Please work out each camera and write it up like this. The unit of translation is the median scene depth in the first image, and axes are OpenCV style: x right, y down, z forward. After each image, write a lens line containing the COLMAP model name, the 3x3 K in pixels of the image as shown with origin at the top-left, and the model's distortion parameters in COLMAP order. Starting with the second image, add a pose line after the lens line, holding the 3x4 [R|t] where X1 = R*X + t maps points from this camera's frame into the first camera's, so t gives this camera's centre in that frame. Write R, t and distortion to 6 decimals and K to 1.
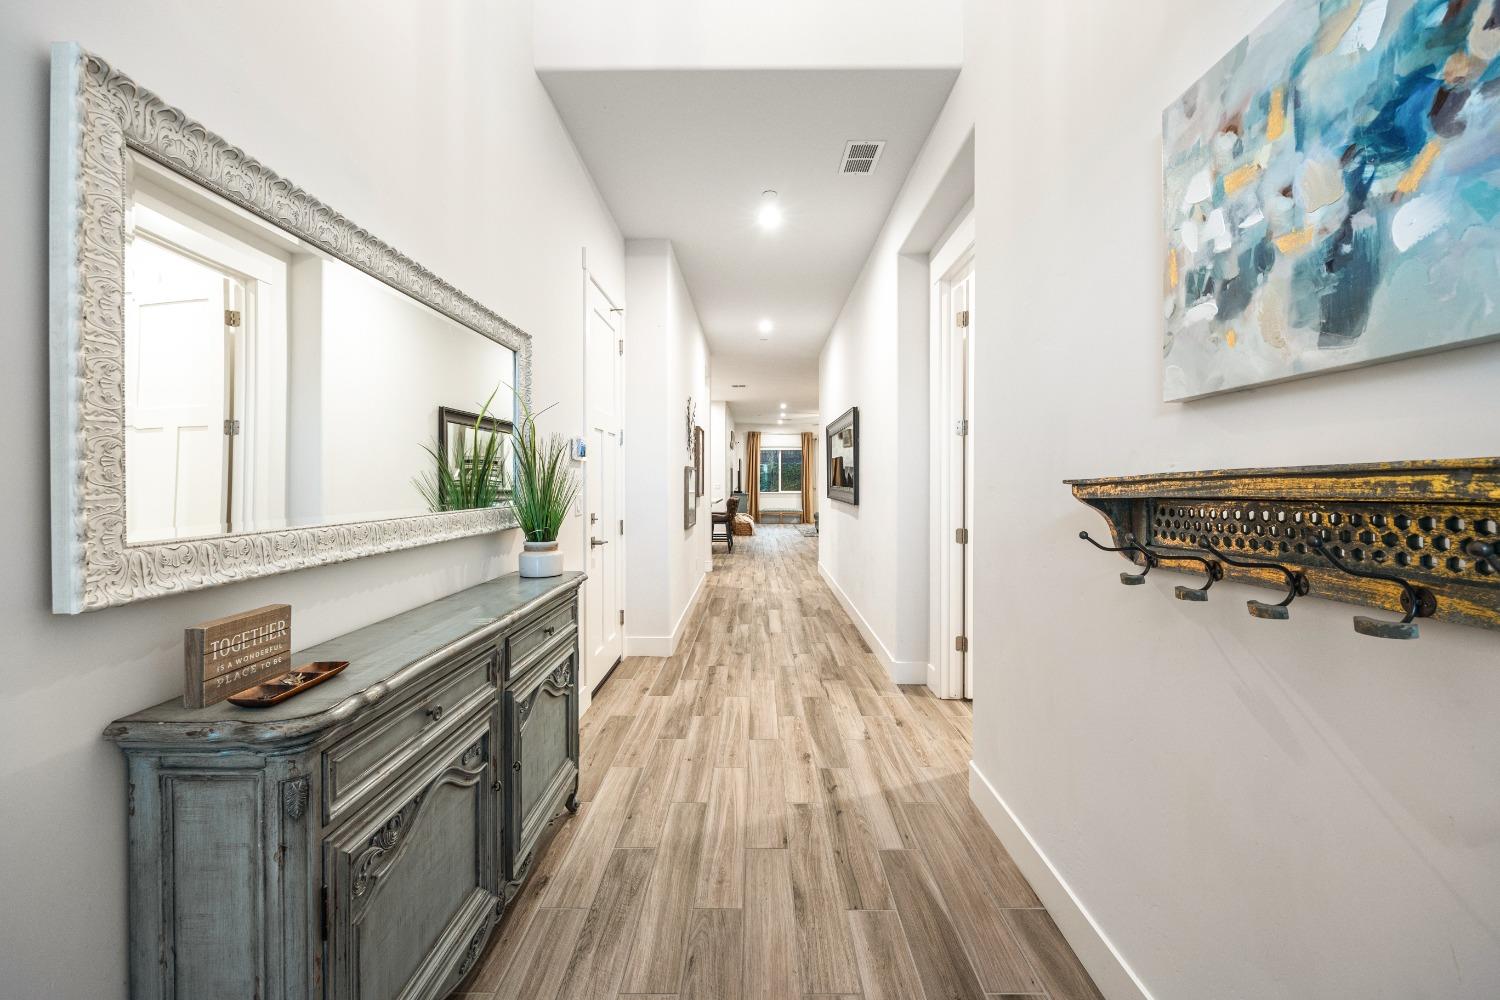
lens RADIAL K [[603.5, 0, 755.1], [0, 603.5, 493.4], [0, 0, 1]] dist [-0.001592, 0.000467]
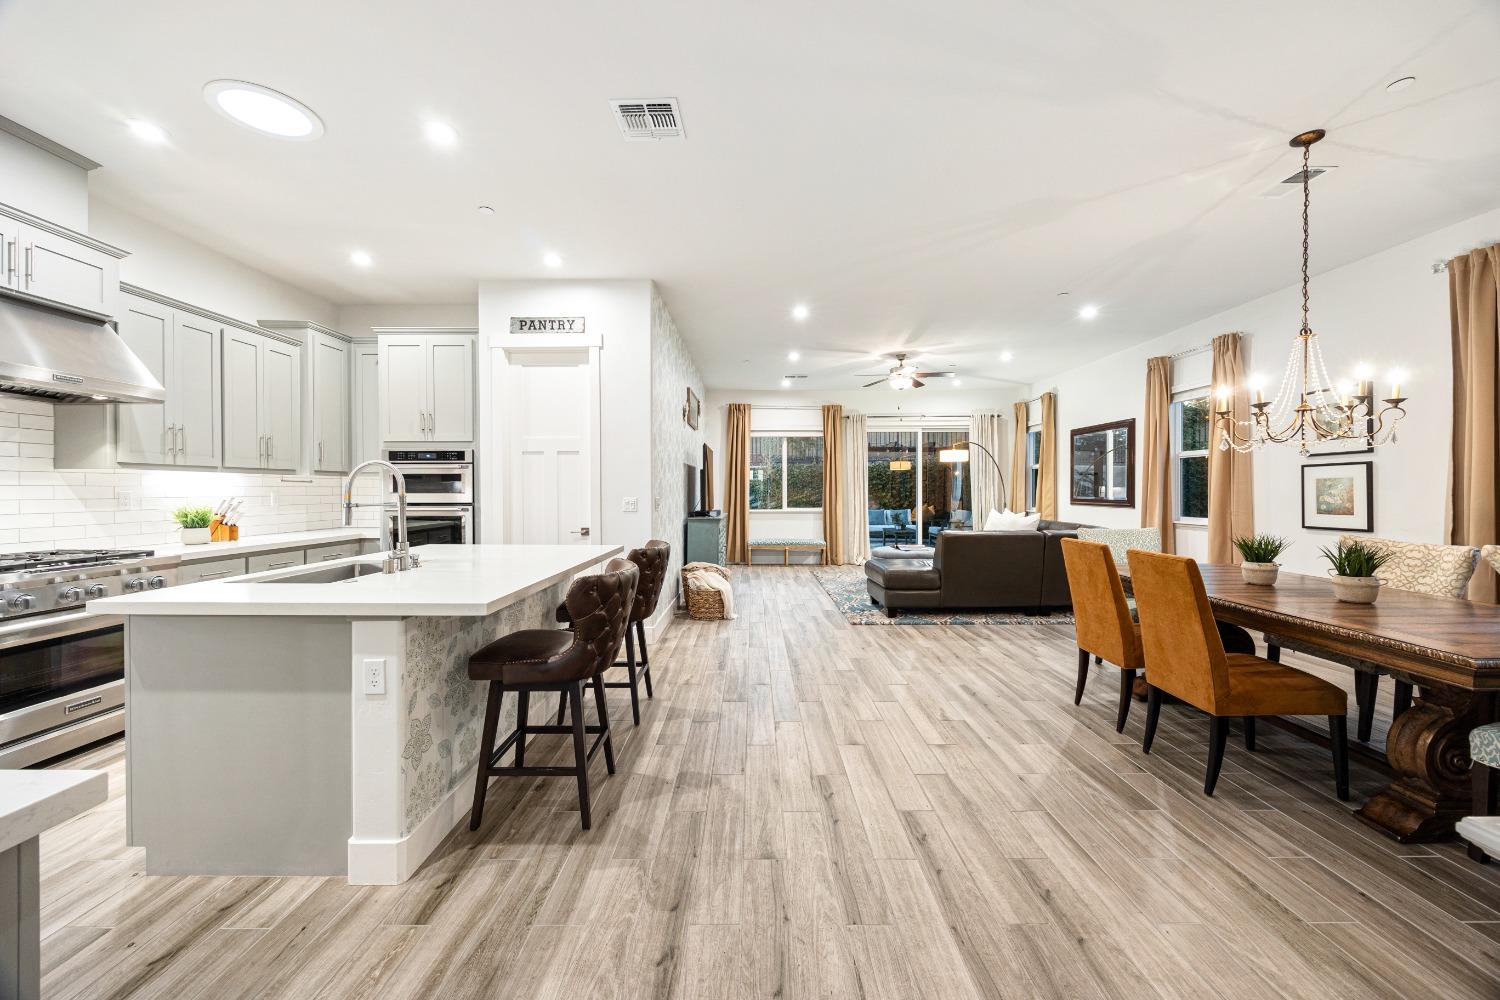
lens RADIAL K [[568.6, 0, 743.5], [0, 568.6, 490.5], [0, 0, 1]] dist [-0.000091, 0.000015]
pose [[0.999874, -0.001069, -0.015831, 0.010798], [0.000732, 0.999773, -0.021270, -0.009564], [0.015850, 0.021256, 0.999648, 0.465121]]
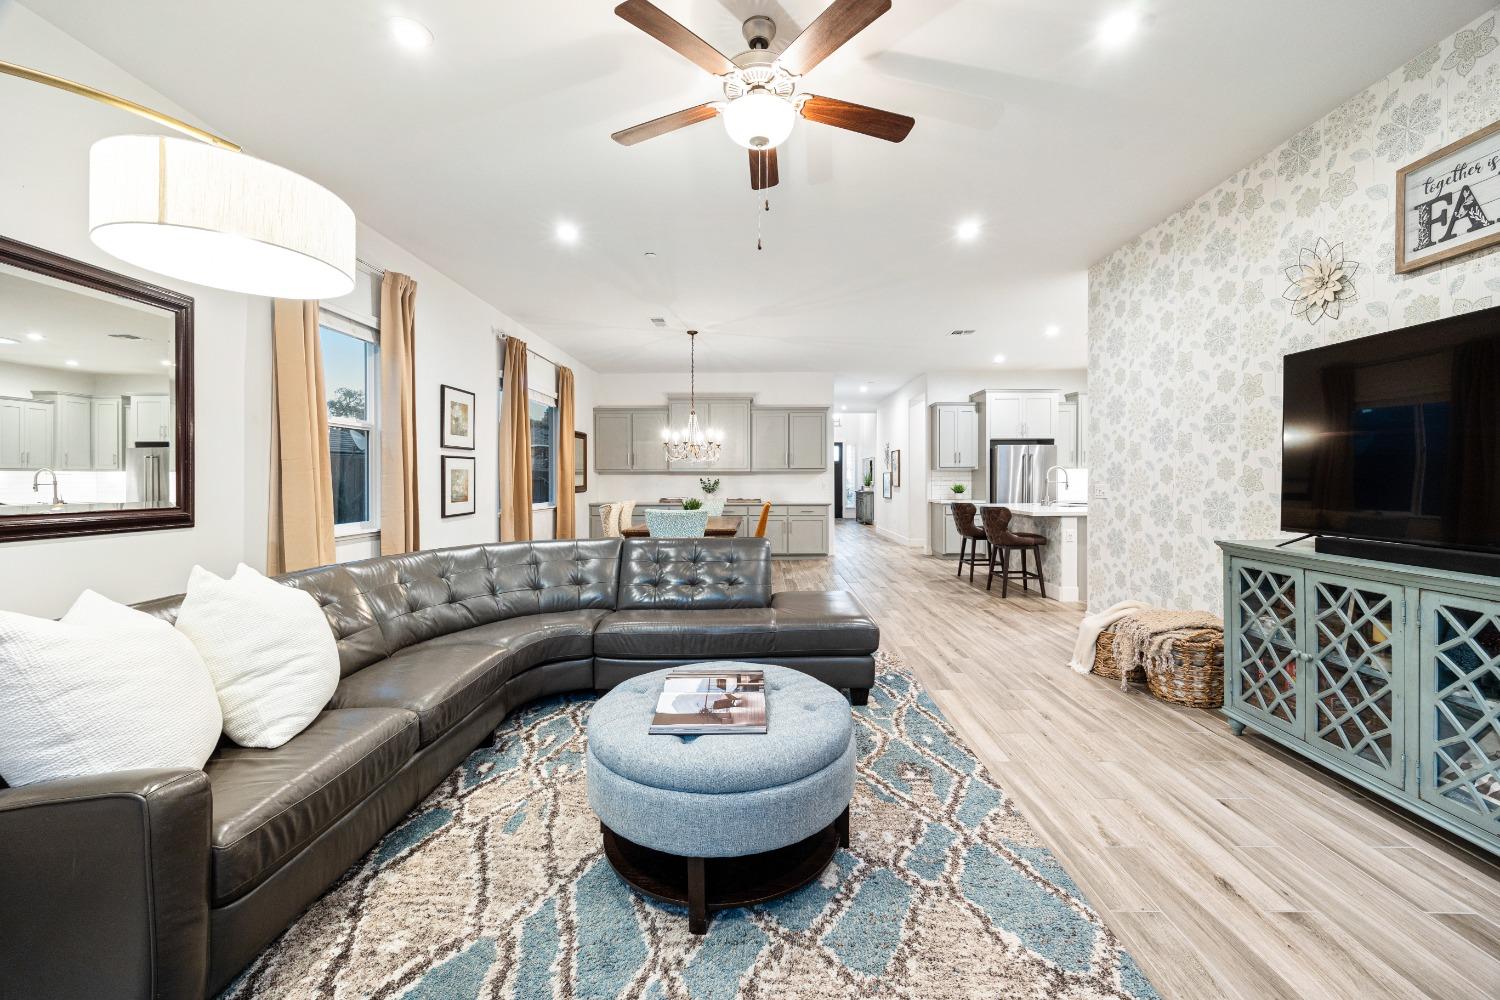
lens RADIAL K [[568.6, 0, 743.5], [0, 568.6, 490.5], [0, 0, 1]] dist [-0.000091, 0.000015]
pose [[-0.999668, 0.004193, 0.025424, 0.121722], [0.005133, 0.999302, 0.037008, -0.019704], [-0.025251, 0.037126, -0.998992, 1.005765]]
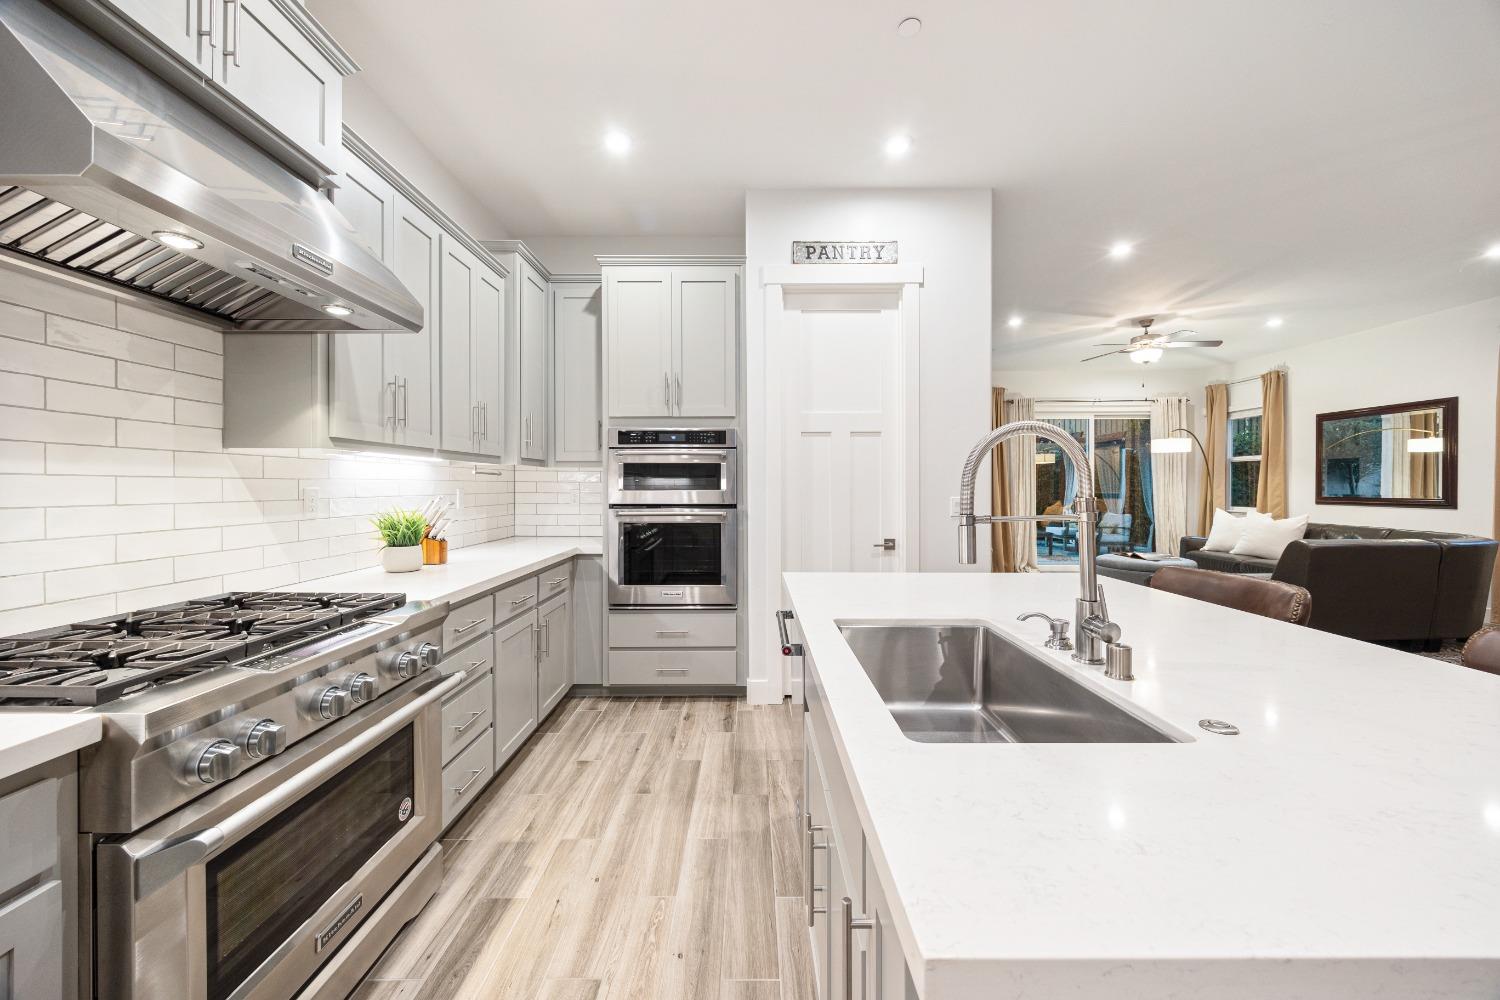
lens RADIAL K [[558.6, 0, 736.4], [0, 558.6, 491.6], [0, 0, 1]] dist [0.001780, 0.000018]
pose [[0.999896, -0.000299, -0.014395, -0.117272], [0.000127, 0.999928, -0.011980, -0.011420], [0.014398, 0.011977, 0.999825, 0.543269]]
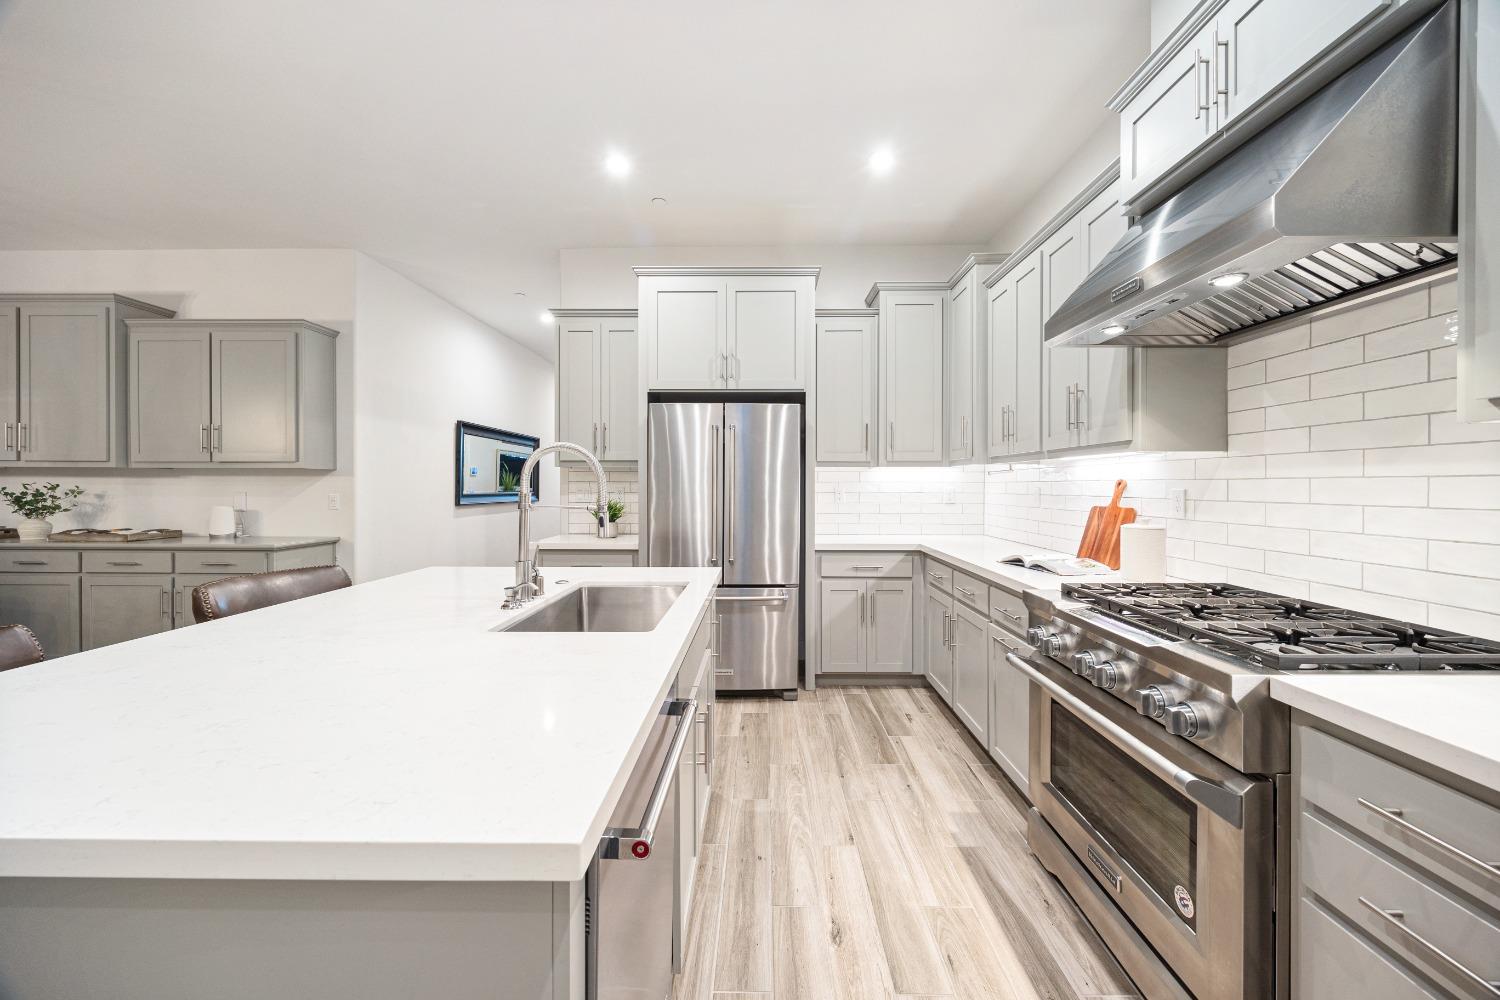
lens RADIAL K [[573.6, 0, 753.0], [0, 573.6, 492.1], [0, 0, 1]] dist [-0.000728, -0.000019]
pose [[-0.999965, -0.002626, 0.007992, -0.118307], [-0.002419, 0.999663, 0.025831, -0.014466], [-0.008058, 0.025811, -0.999634, 0.709636]]
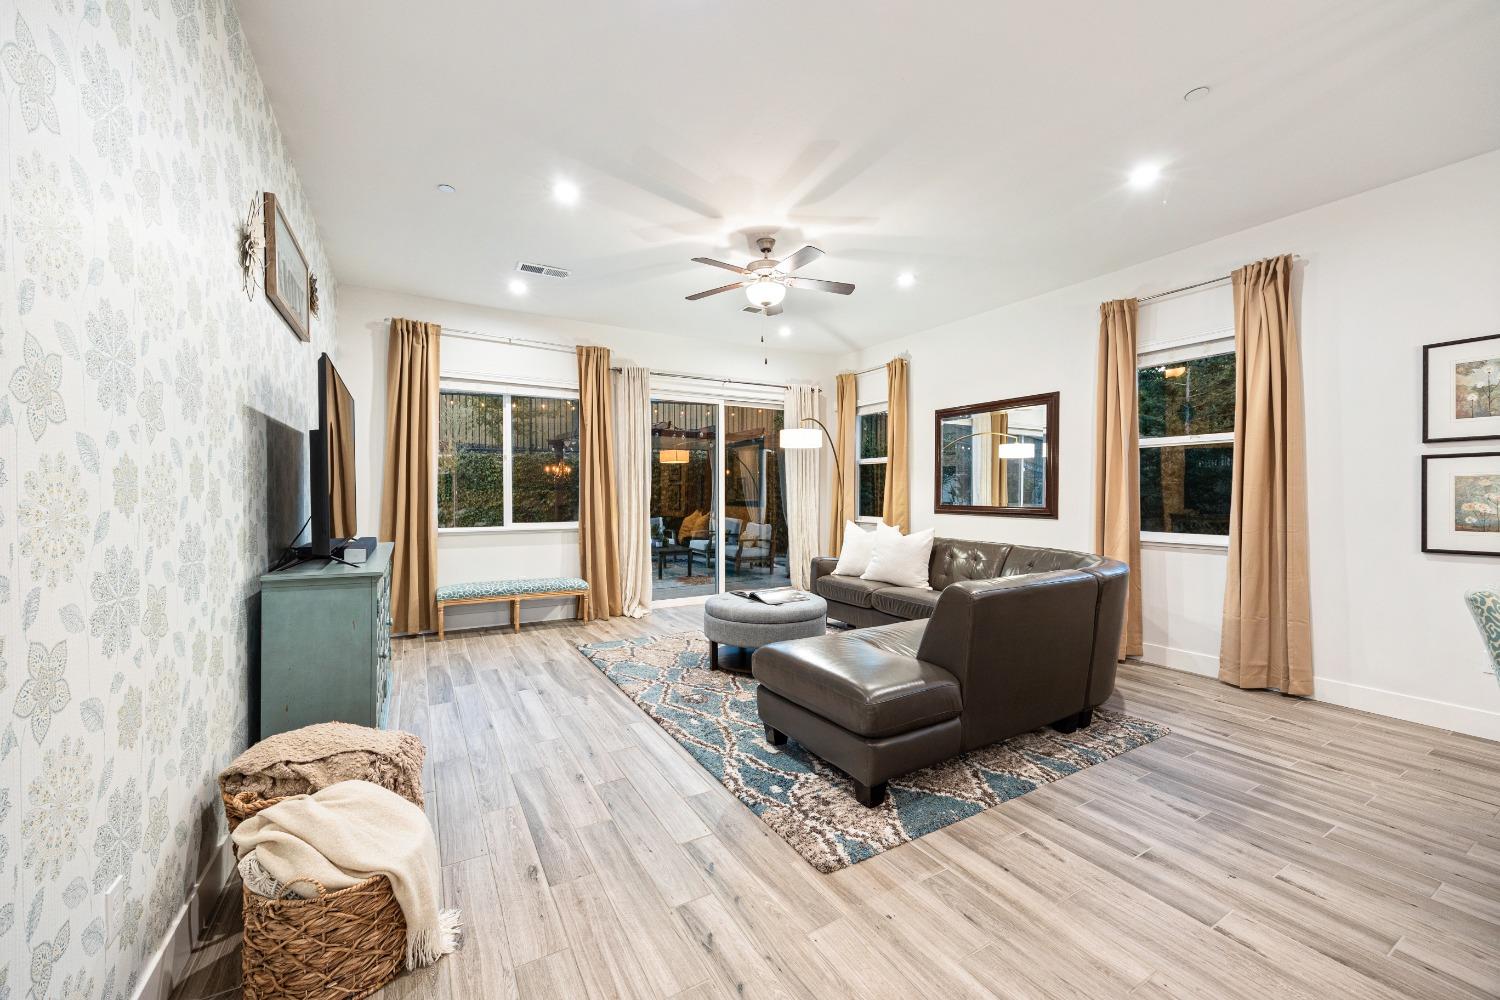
lens RADIAL K [[584.7, 0, 726.4], [0, 584.7, 502.9], [0, 0, 1]] dist [-0.000837, -0.000012]
pose [[0.879541, -0.005976, 0.475785, -0.003961], [0.007830, 0.999968, -0.001915, -0.013836], [-0.475758, 0.005410, 0.879559, 0.681322]]
